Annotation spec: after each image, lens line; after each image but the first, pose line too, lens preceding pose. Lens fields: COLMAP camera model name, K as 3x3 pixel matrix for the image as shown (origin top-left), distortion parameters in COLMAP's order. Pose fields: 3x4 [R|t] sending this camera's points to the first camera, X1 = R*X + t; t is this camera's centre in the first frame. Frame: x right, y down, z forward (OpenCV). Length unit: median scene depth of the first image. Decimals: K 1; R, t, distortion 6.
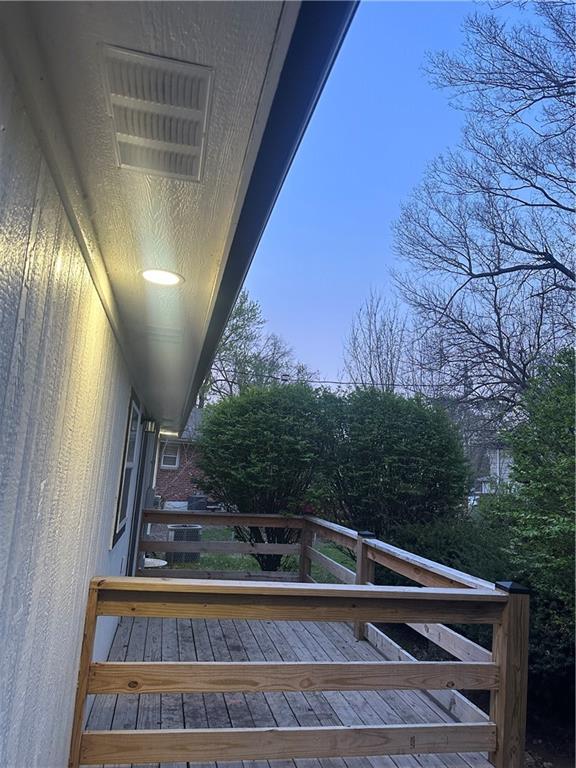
lens RADIAL K [[539.5, 0, 284.4], [0, 539.5, 379.9], [0, 0, 1]] dist [0.028257, -0.038553]
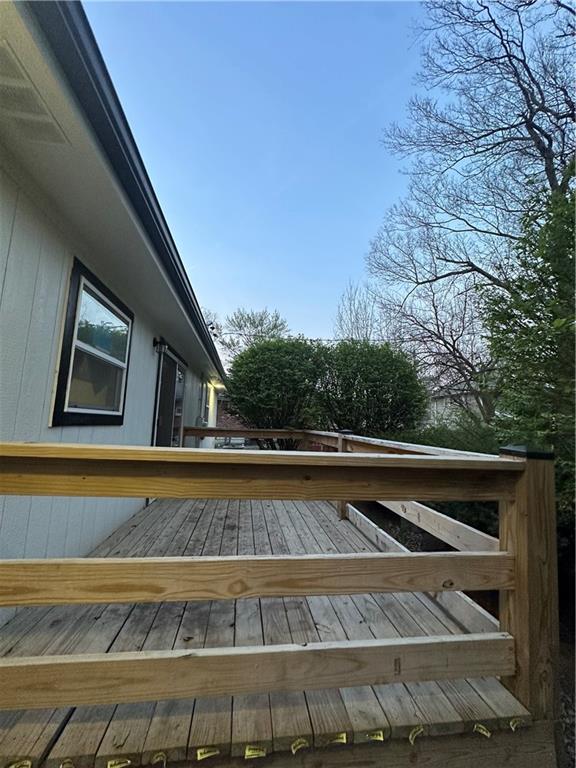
lens RADIAL K [[306.0, 0, 283.4], [0, 306.0, 383.4], [0, 0, 1]] dist [-0.005754, 0.001306]
pose [[0.995972, -0.042608, -0.078898, 0.055458], [0.045472, 0.998357, 0.034867, 0.114423], [0.077283, -0.038314, 0.996273, 0.248335]]
